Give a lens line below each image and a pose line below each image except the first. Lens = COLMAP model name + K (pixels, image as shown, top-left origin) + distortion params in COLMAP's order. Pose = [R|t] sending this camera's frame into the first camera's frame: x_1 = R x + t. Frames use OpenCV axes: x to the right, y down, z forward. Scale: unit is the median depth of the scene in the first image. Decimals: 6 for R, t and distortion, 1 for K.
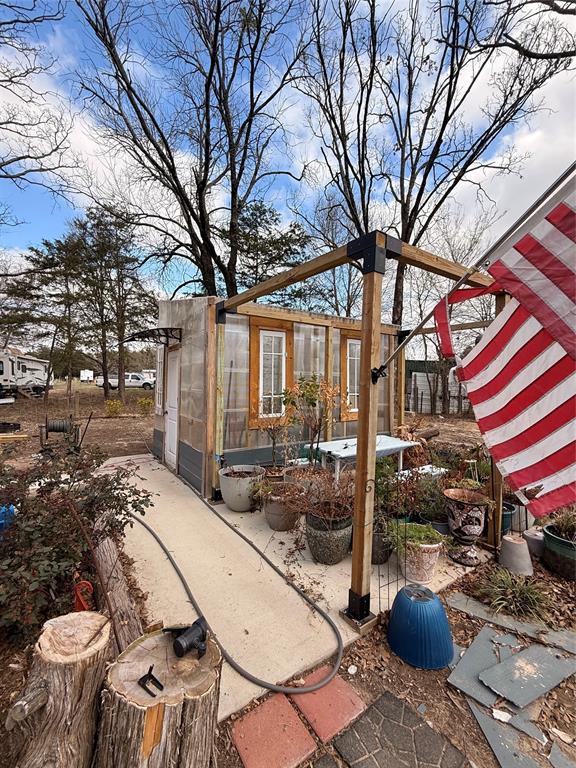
lens RADIAL K [[340.5, 0, 288.0], [0, 340.5, 384.0], [0, 0, 1]] dist [0.000311, -0.000001]
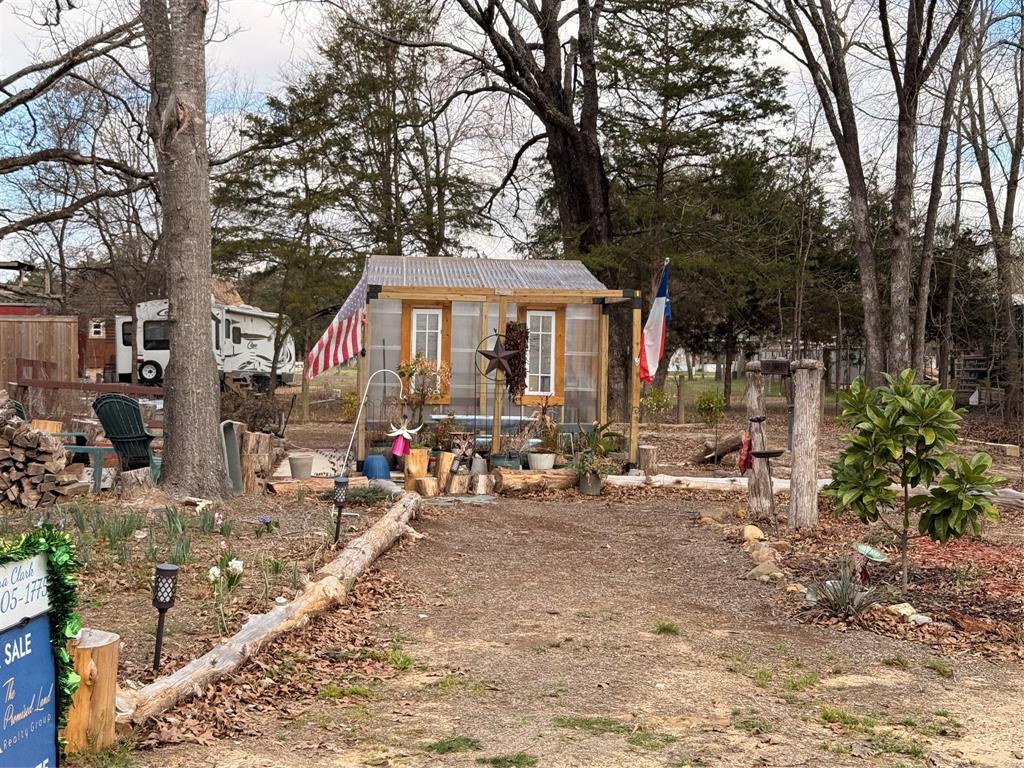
lens RADIAL K [[1434.7, 0, 512.0], [0, 1434.7, 384.0], [0, 0, 1]] dist [-0.008179, -0.015946]
pose [[0.891891, 0.006797, -0.452200, 0.606696], [-0.005923, 0.999977, 0.003348, 0.016346], [0.452212, -0.000308, 0.891910, -0.784956]]
